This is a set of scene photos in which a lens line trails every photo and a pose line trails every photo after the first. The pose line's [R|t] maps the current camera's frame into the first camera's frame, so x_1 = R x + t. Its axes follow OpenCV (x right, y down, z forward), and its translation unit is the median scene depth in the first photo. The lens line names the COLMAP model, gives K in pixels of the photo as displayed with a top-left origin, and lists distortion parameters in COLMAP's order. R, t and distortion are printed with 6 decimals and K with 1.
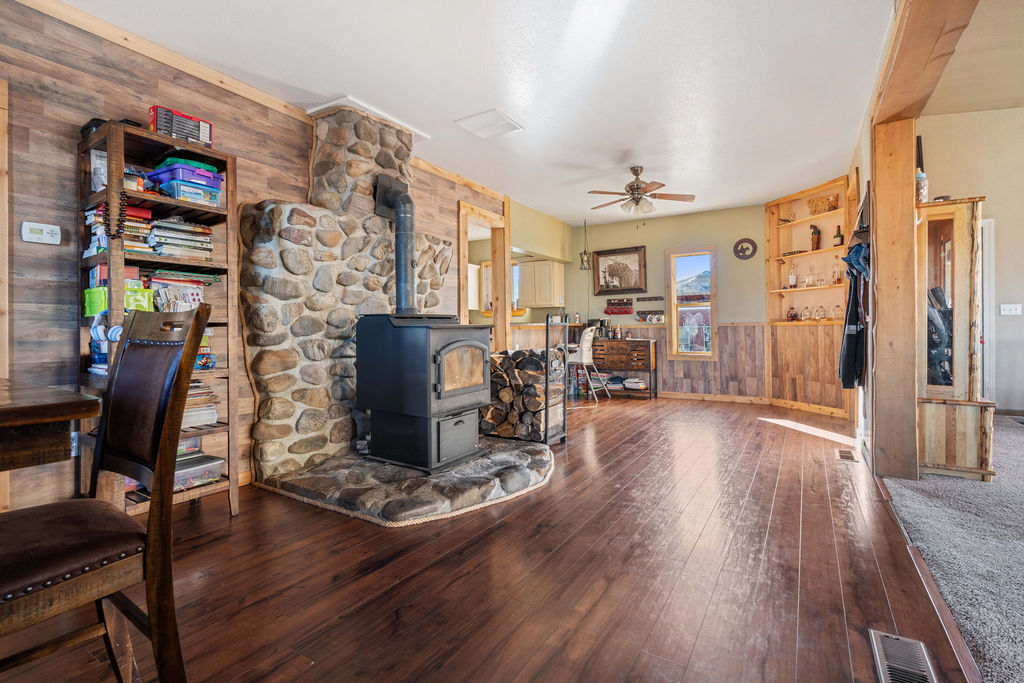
lens RADIAL K [[464.4, 0, 510.5], [0, 464.4, 329.1], [0, 0, 1]] dist [-0.000699, 0.000247]
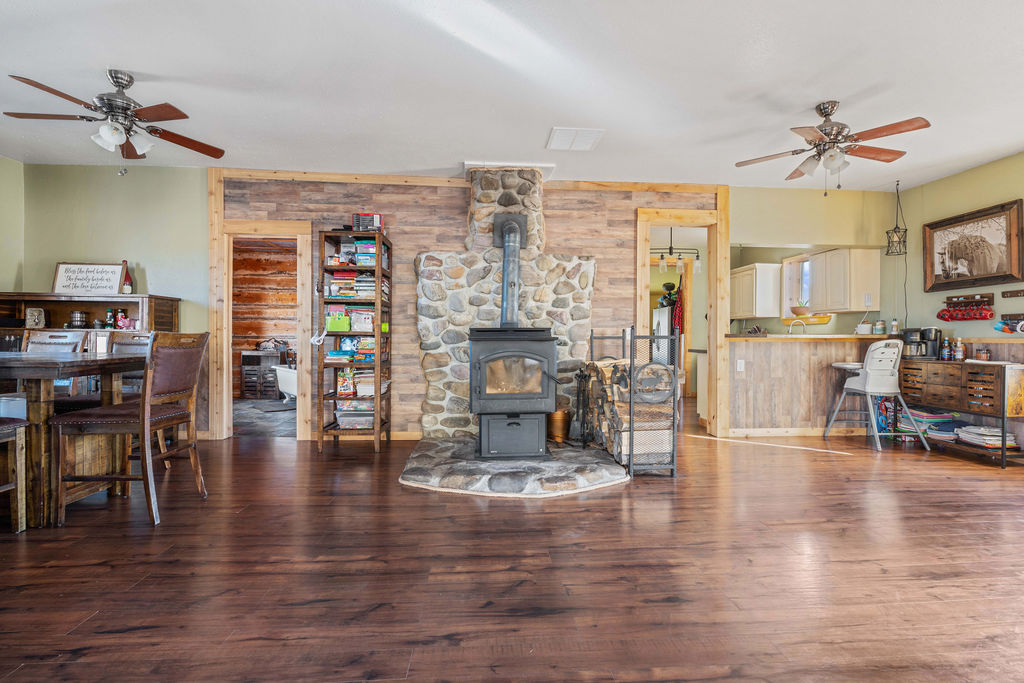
lens RADIAL K [[447.7, 0, 512.0], [0, 447.7, 341.5], [0, 0, 1]] dist [0.000247, -0.000045]
pose [[0.594471, 0.019394, -0.803883, 0.671485], [-0.009458, 0.999809, 0.017127, -0.015392], [0.804062, -0.002579, 0.594540, 0.312883]]
